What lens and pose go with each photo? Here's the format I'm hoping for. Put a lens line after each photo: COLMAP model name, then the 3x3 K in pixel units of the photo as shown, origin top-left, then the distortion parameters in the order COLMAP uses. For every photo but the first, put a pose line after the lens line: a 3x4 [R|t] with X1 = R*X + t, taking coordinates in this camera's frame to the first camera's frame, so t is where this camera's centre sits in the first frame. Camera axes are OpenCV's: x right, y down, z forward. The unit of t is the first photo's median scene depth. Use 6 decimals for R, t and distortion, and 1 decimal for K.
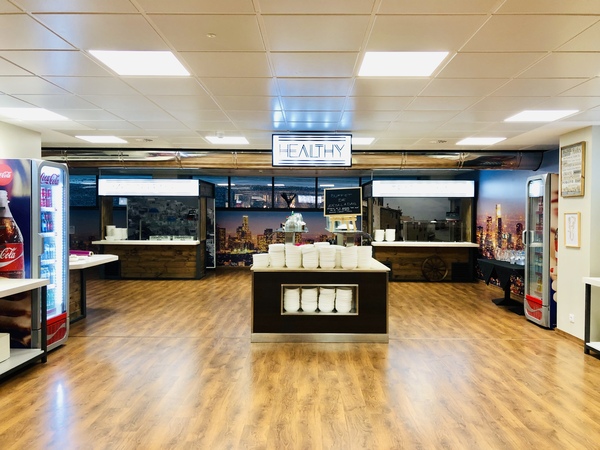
lens RADIAL K [[492.6, 0, 301.0], [0, 492.6, 228.2], [0, 0, 1]] dist [-0.002492, -0.001847]
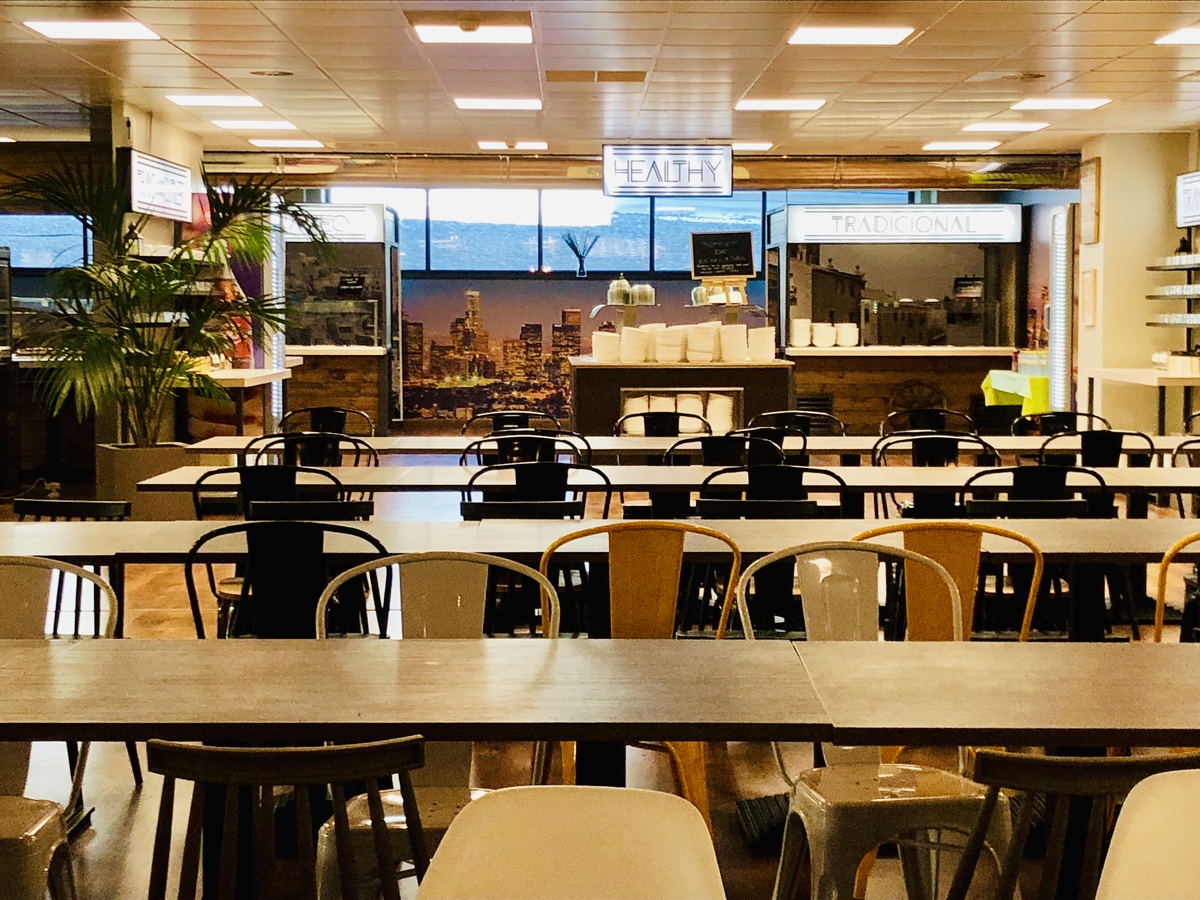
lens RADIAL K [[2255.9, 0, 602.1], [0, 2255.9, 446.3], [0, 0, 1]] dist [0.146016, 0.000000]
pose [[0.999493, -0.006177, 0.031249, -0.080322], [0.005204, 0.999503, 0.031104, 0.051848], [-0.031425, -0.030925, 0.999028, -0.975167]]
